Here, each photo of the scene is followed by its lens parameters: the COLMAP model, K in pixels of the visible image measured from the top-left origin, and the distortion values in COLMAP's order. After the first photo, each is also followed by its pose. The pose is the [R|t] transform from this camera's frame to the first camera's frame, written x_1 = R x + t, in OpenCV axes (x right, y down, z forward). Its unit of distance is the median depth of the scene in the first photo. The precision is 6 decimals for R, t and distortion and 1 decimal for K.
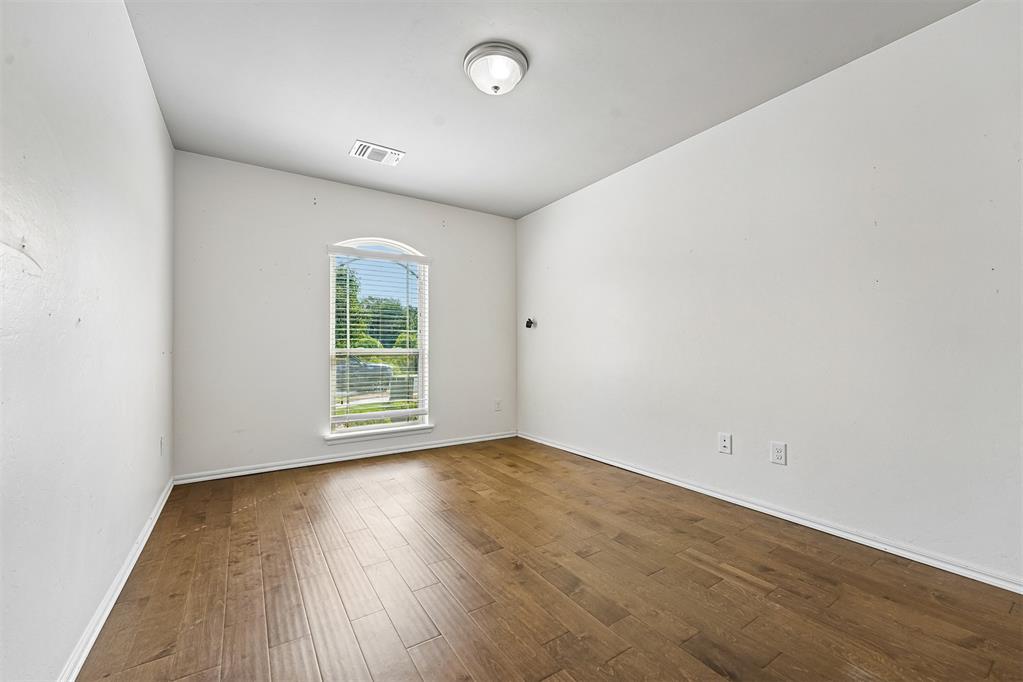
lens RADIAL K [[420.0, 0, 511.1], [0, 420.0, 343.6], [0, 0, 1]] dist [-0.009719, 0.000099]
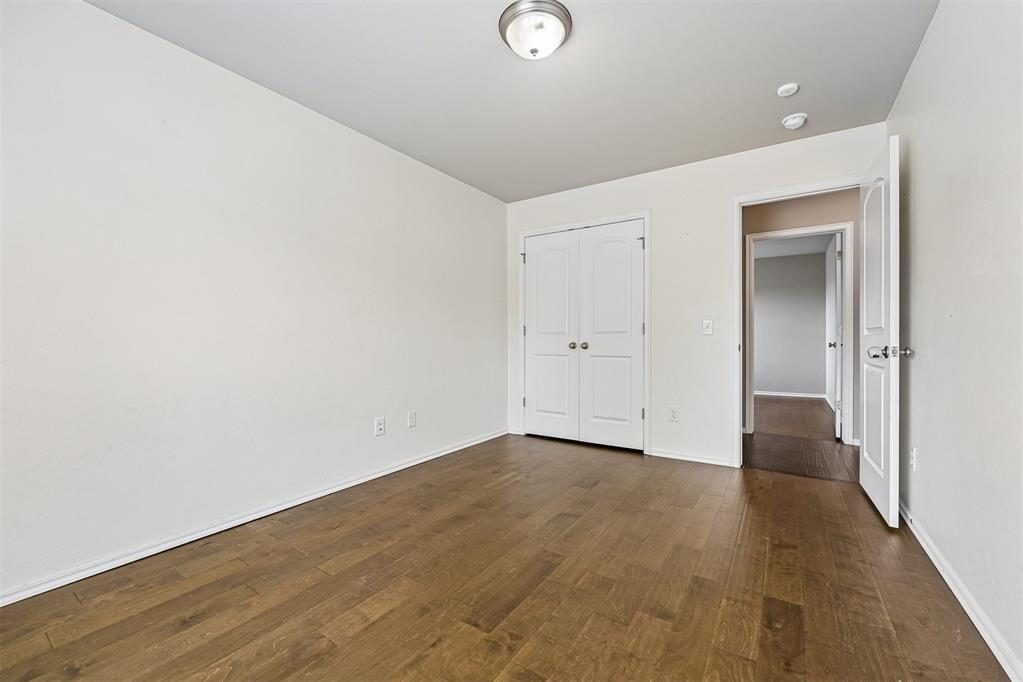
lens RADIAL K [[420.0, 0, 510.2], [0, 420.0, 332.4], [0, 0, 1]] dist [-0.009719, 0.000099]
pose [[-0.404790, 0.017105, 0.914250, -0.690823], [-0.001483, 0.999811, -0.019362, 0.003169], [-0.914408, -0.009193, -0.404688, 1.150743]]
